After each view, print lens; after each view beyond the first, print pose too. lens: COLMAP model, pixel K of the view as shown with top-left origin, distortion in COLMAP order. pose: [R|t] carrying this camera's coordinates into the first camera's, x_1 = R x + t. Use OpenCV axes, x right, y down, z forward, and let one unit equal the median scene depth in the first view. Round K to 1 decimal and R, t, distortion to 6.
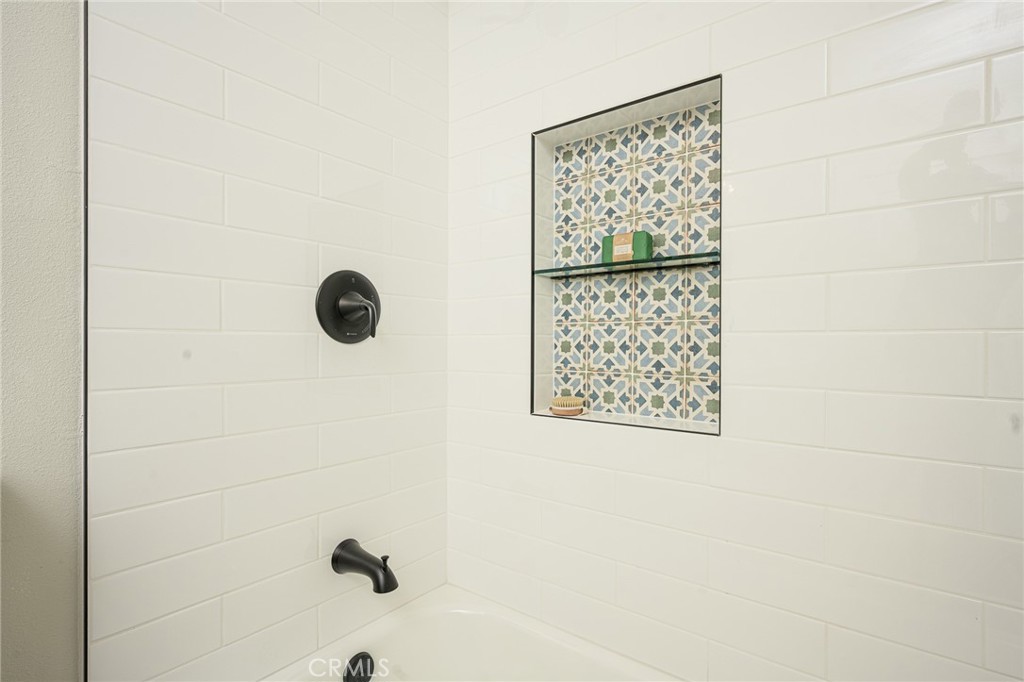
lens RADIAL K [[505.9, 0, 512.5], [0, 505.9, 342.5], [0, 0, 1]] dist [0.000603, 0.000112]
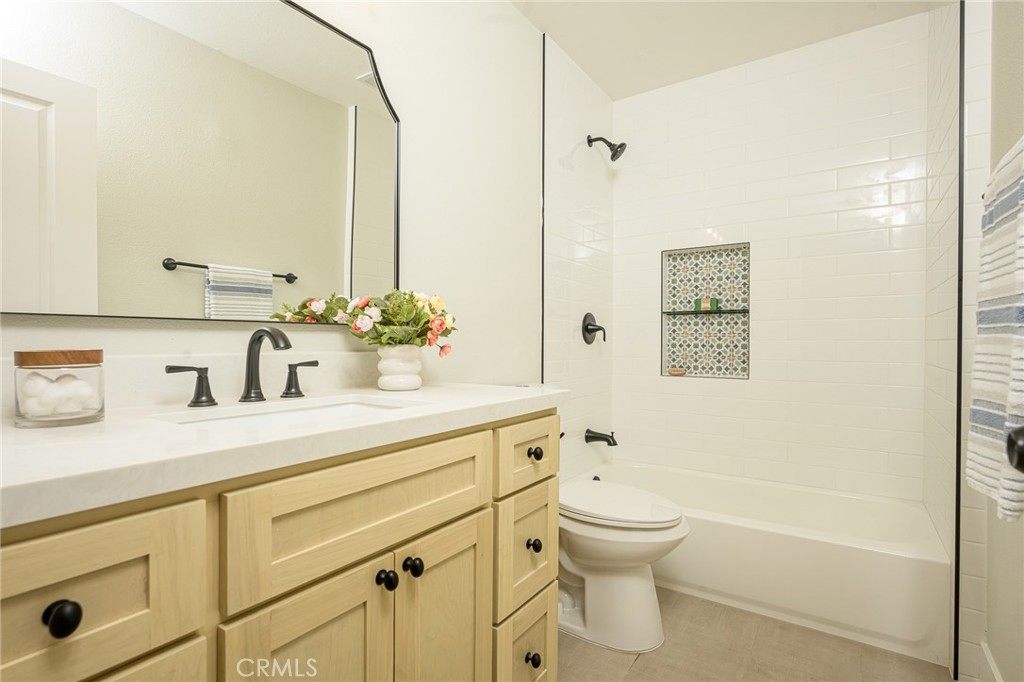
lens RADIAL K [[505.9, 0, 512.6], [0, 505.9, 343.1], [0, 0, 1]] dist [0.000603, 0.000112]
pose [[0.996922, -0.006193, 0.078150, -0.853523], [0.005237, 0.999909, 0.012434, -0.037277], [-0.078220, -0.011986, 0.996864, -1.276230]]
